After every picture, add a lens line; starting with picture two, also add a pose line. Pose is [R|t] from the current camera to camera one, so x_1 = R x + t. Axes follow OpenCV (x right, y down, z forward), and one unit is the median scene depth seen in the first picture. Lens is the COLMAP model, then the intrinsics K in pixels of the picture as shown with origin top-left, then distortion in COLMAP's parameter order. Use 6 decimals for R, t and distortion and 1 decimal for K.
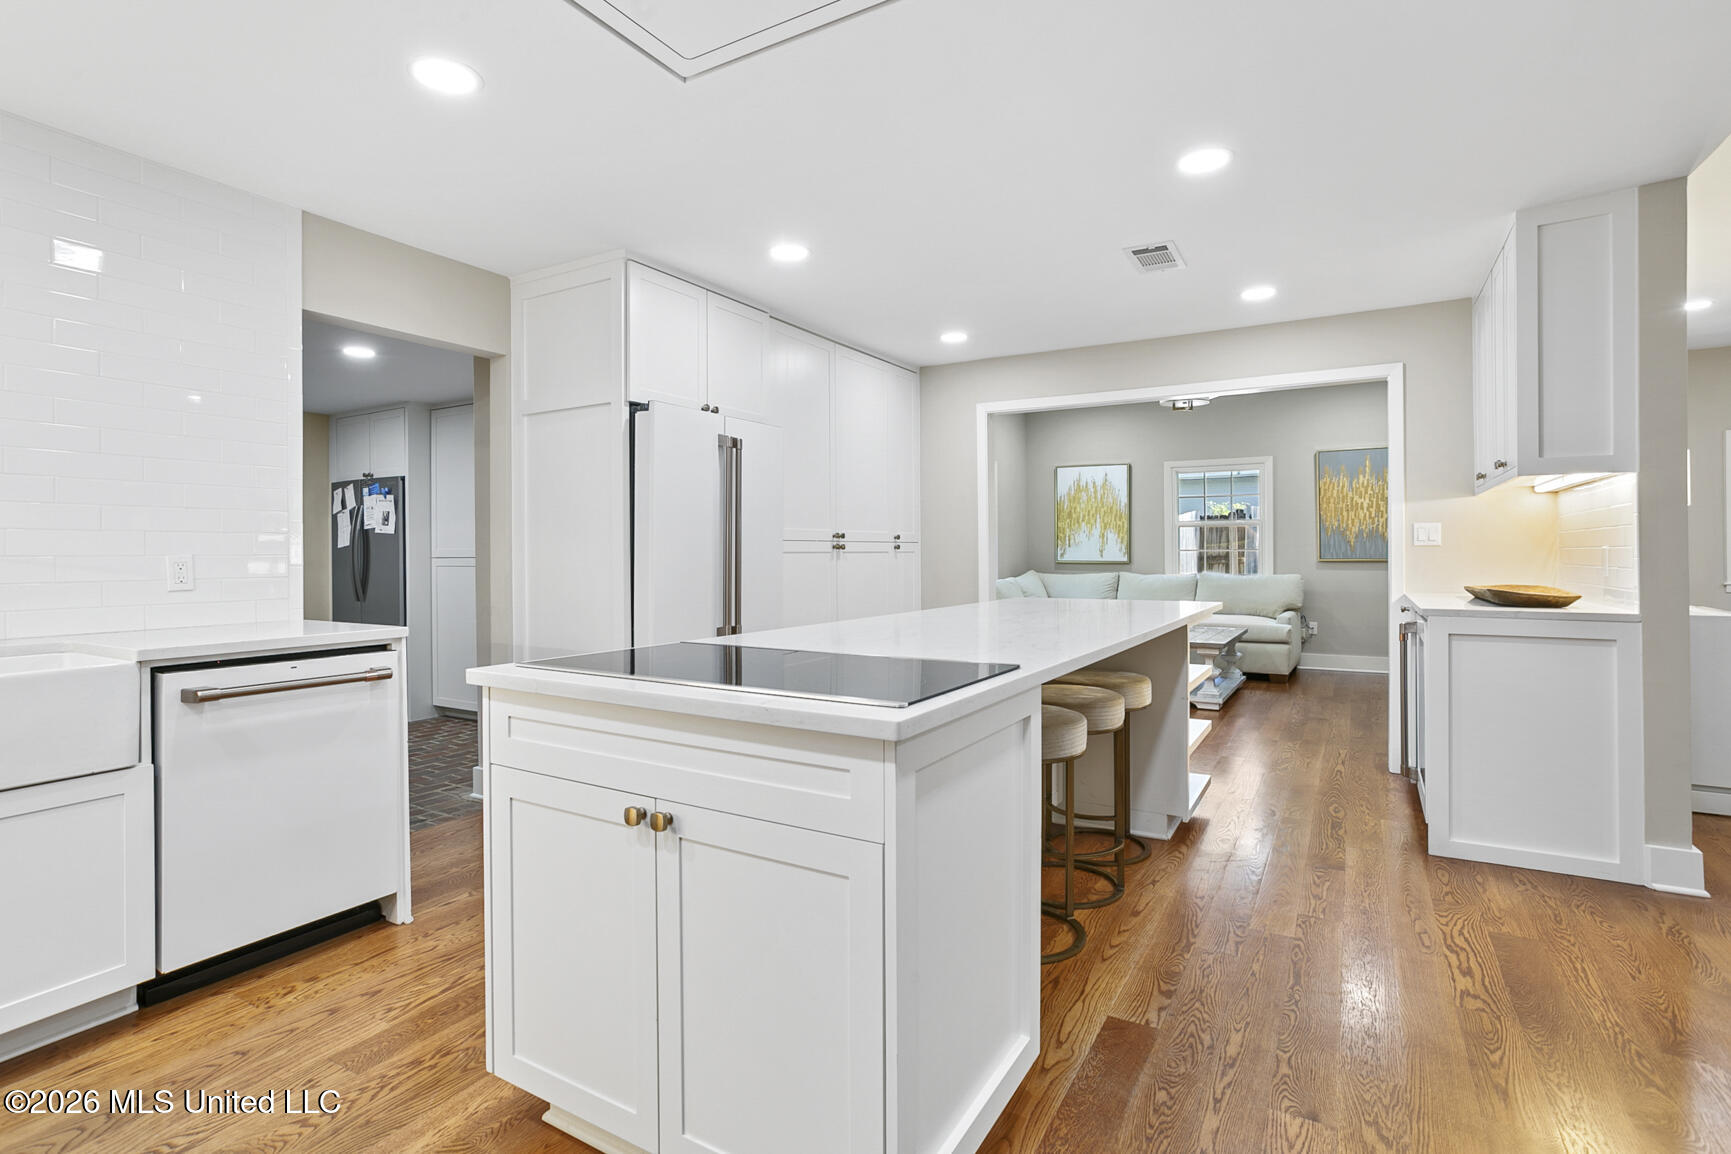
lens RADIAL K [[867.9, 0, 849.7], [0, 867.9, 535.6], [0, 0, 1]] dist [-0.002556, 0.003216]
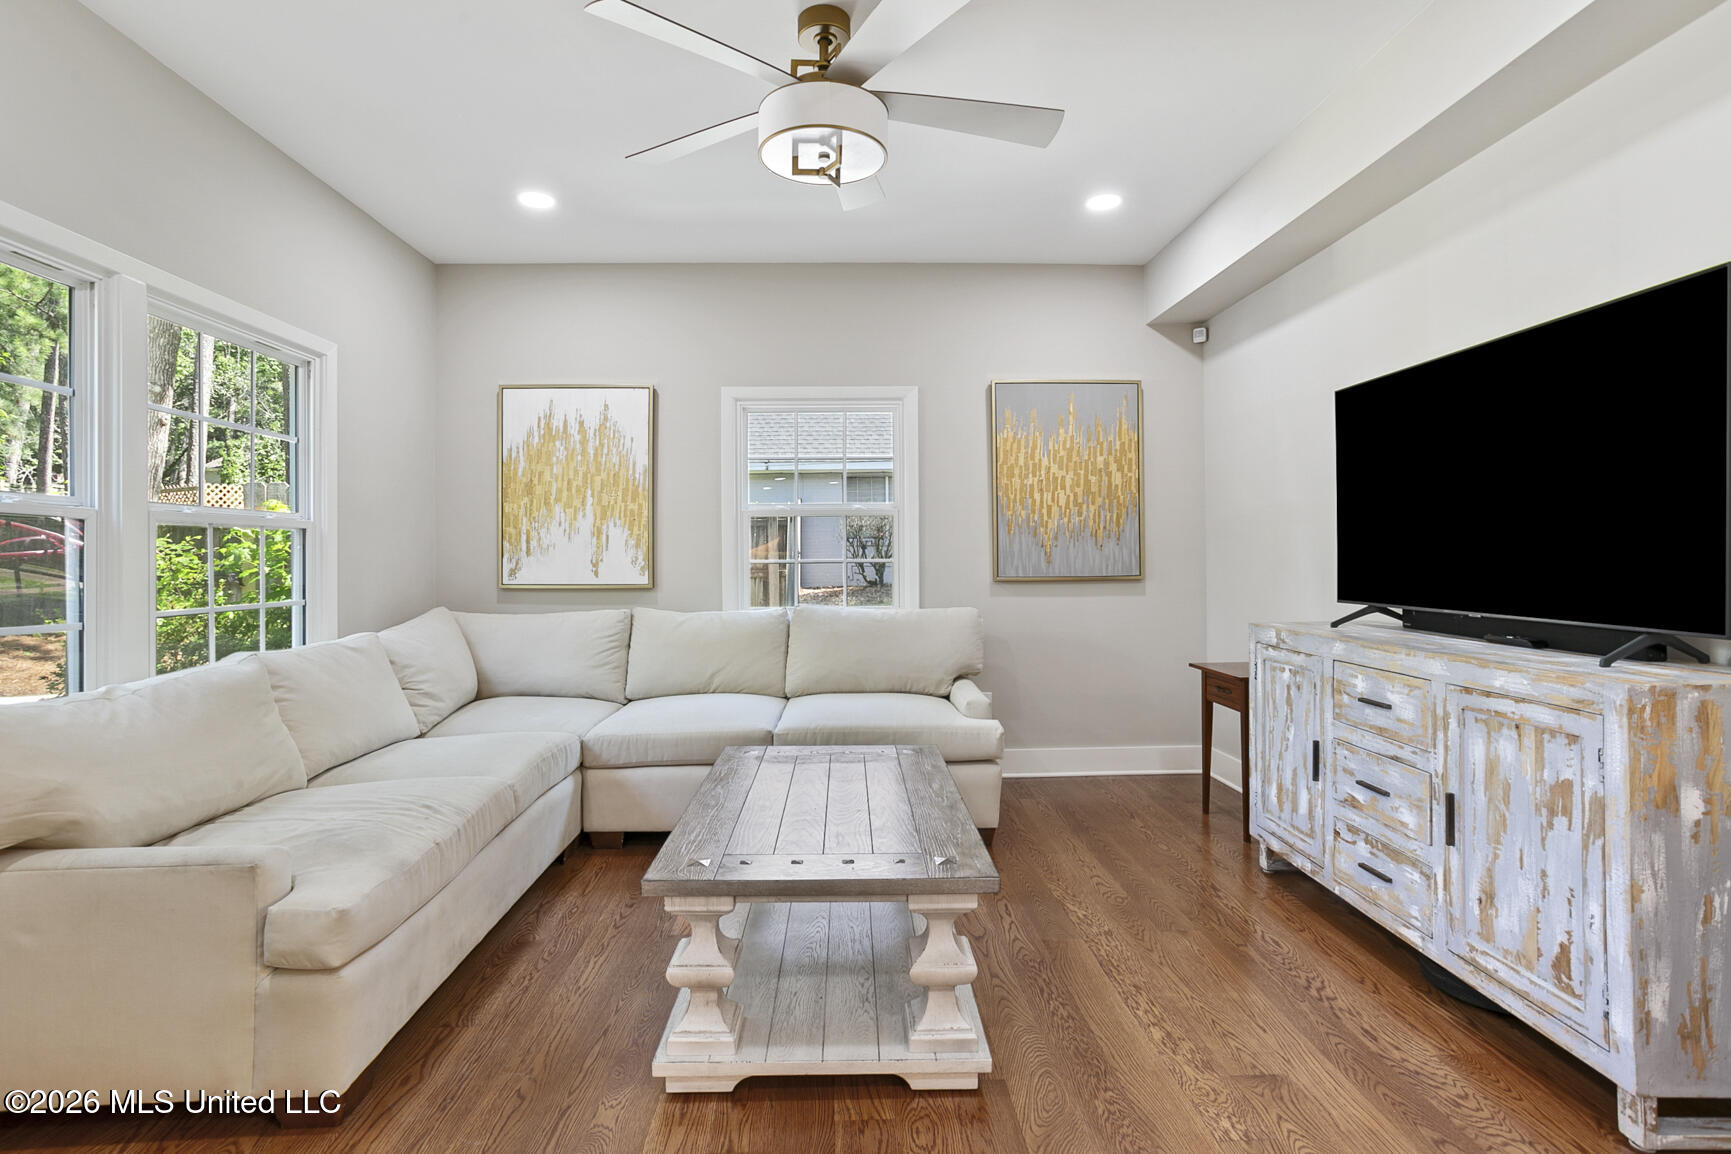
lens RADIAL K [[867.9, 0, 866.0], [0, 867.9, 560.6], [0, 0, 1]] dist [-0.002556, 0.003216]
pose [[0.837832, 0.005395, 0.545901, 0.154120], [-0.008746, 0.999955, 0.003541, 0.013012], [-0.545858, -0.007742, 0.837842, 0.518056]]
